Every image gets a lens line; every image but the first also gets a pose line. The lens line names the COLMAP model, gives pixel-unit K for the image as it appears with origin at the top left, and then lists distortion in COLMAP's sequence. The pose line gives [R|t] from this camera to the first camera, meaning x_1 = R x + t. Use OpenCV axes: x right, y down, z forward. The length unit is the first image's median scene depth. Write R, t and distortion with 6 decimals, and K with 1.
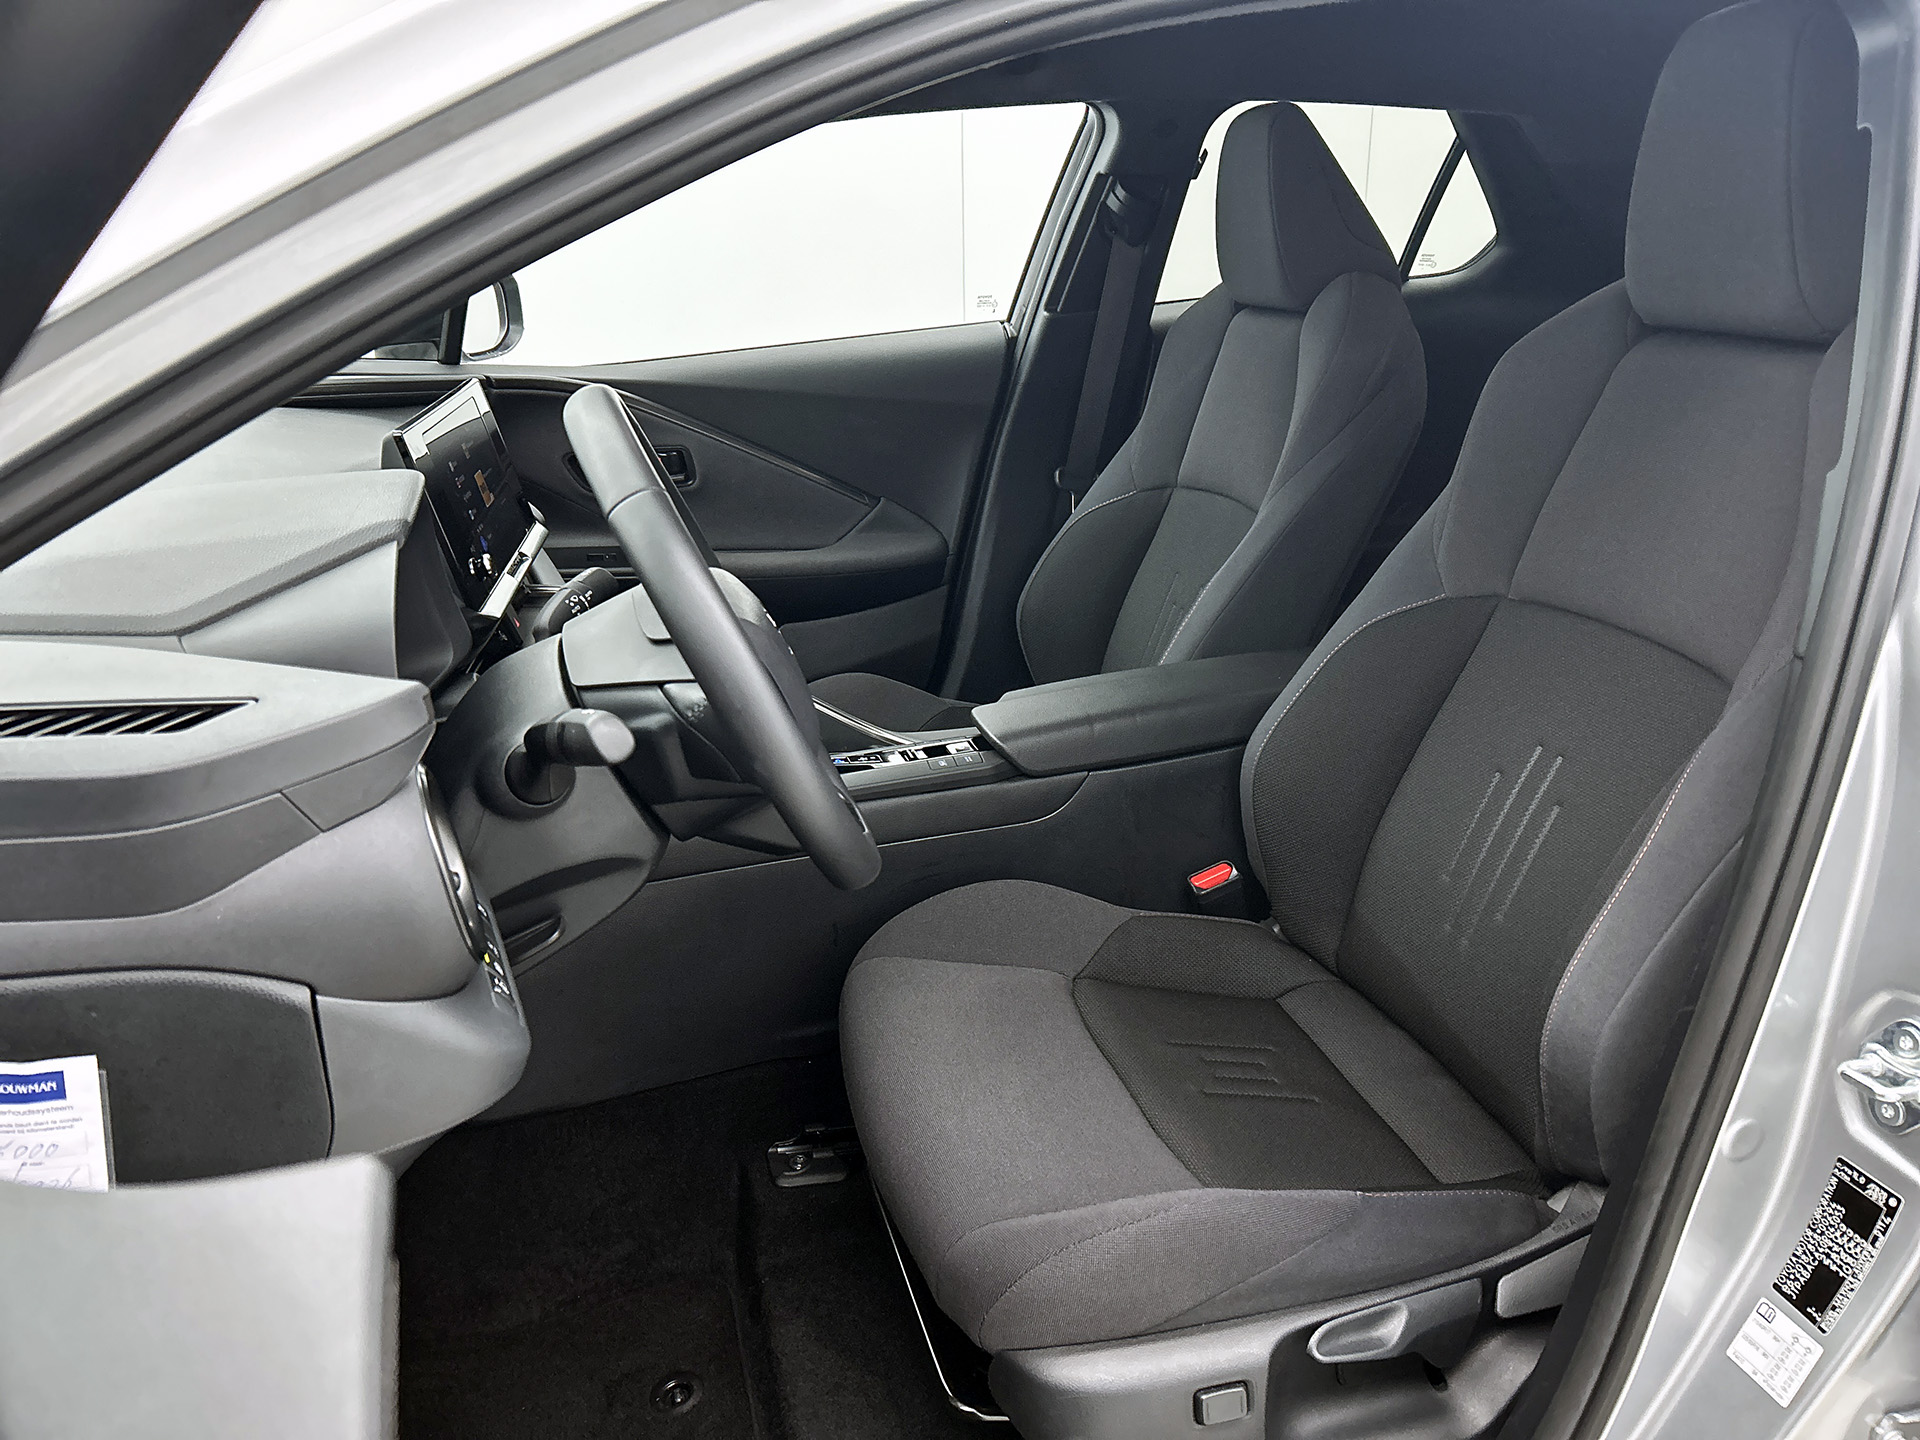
lens RADIAL K [[1426.5, 0, 963.8], [0, 1426.5, 721.9], [0, 0, 1]] dist [0.056900, -0.042192]
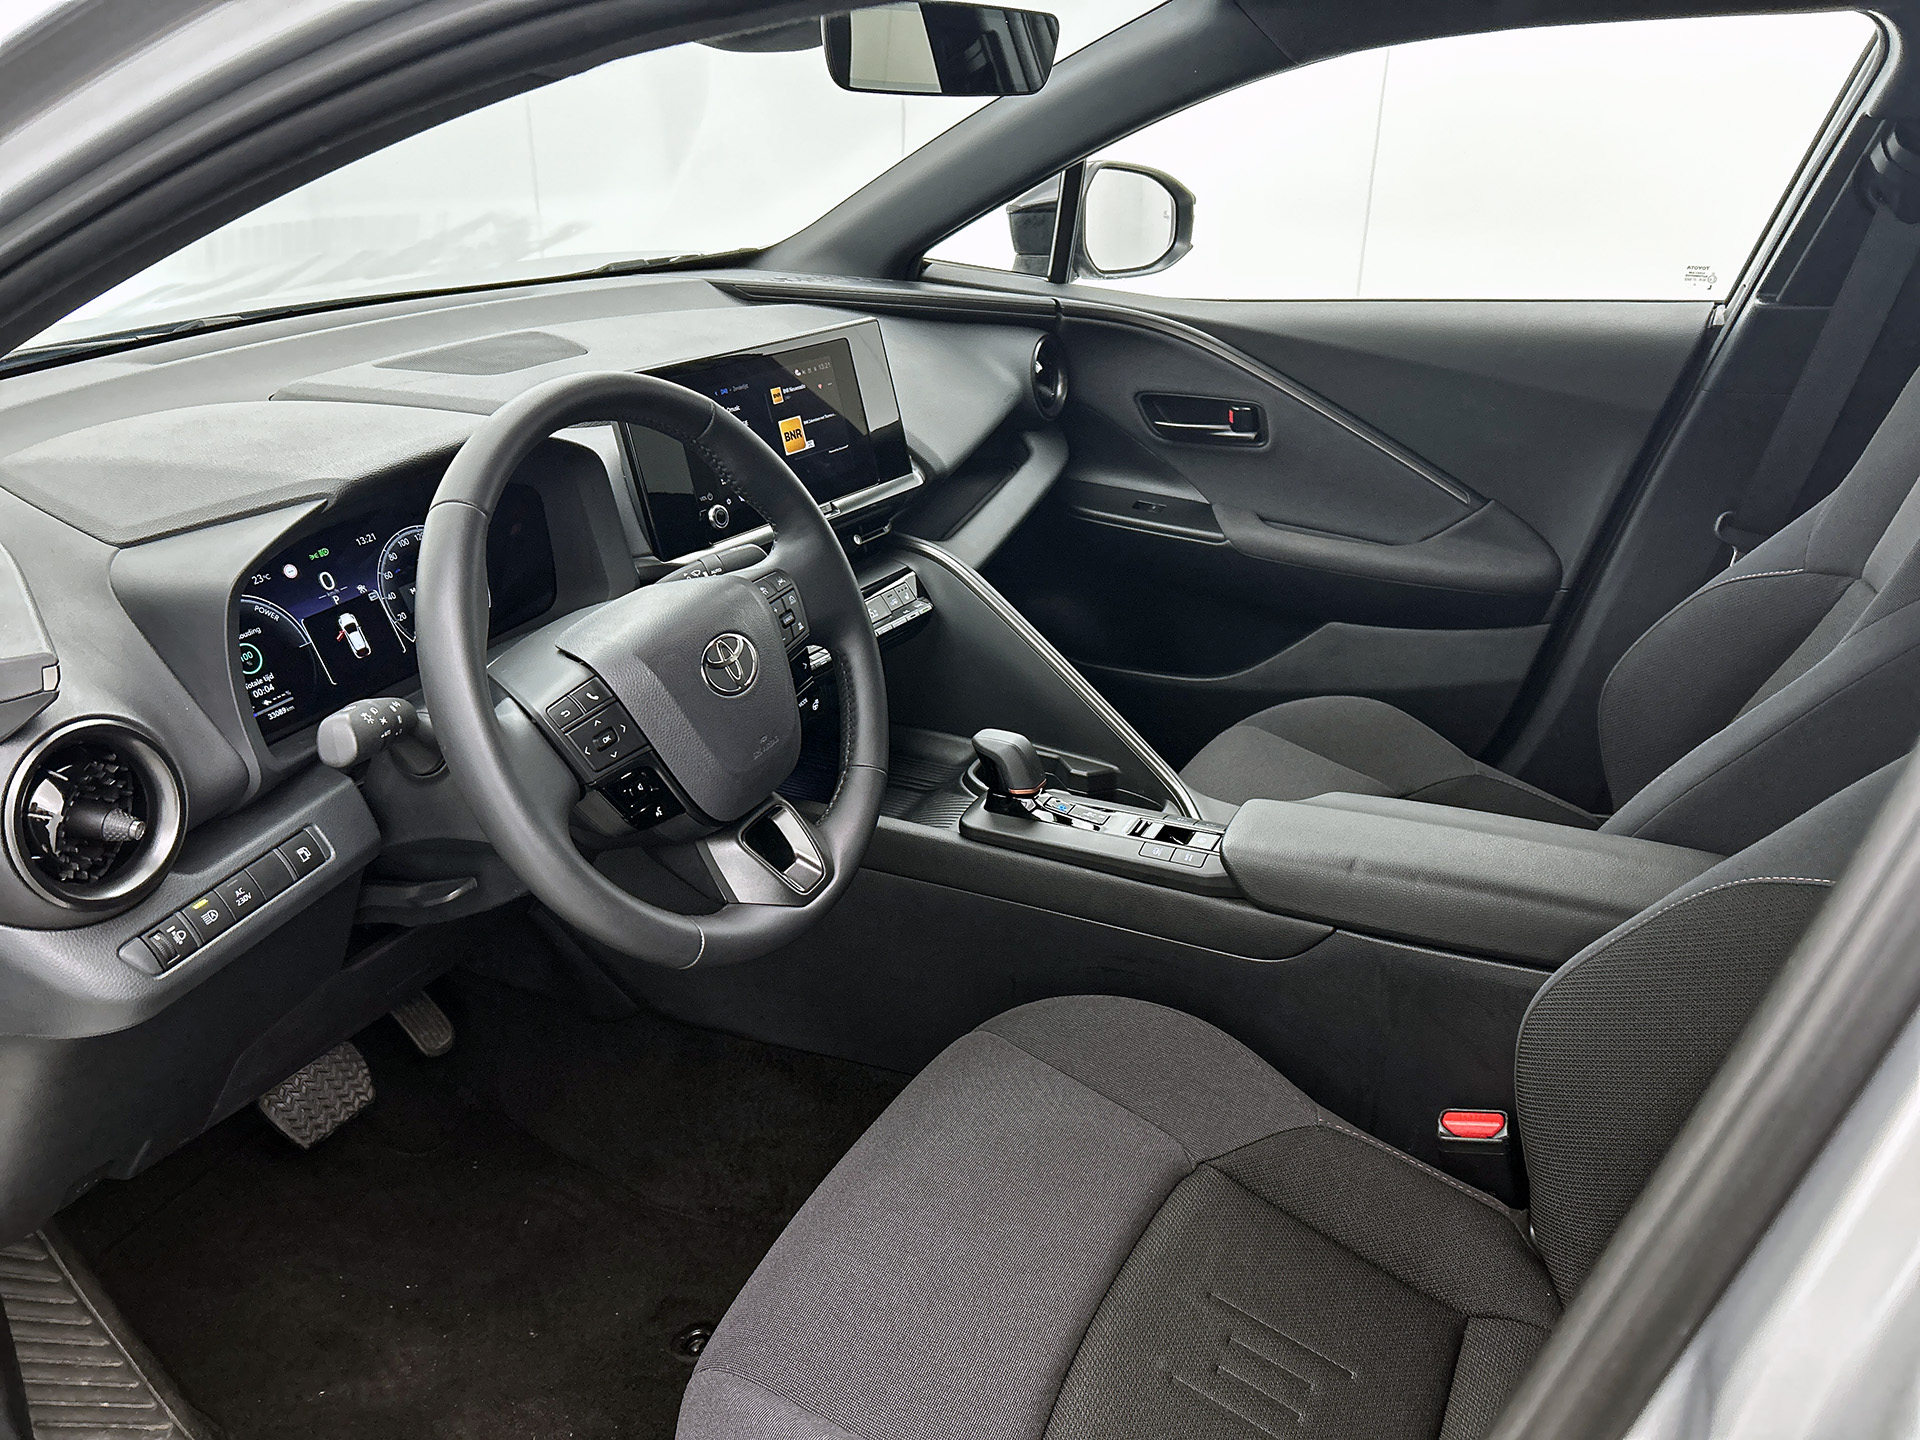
lens RADIAL K [[1426.5, 0, 959.2], [0, 1426.5, 717.0], [0, 0, 1]] dist [0.056900, -0.042192]
pose [[0.757564, 0.296545, -0.581513, 0.246522], [-0.249840, 0.954741, 0.161396, -0.103908], [0.603056, 0.023017, 0.797367, 0.177804]]
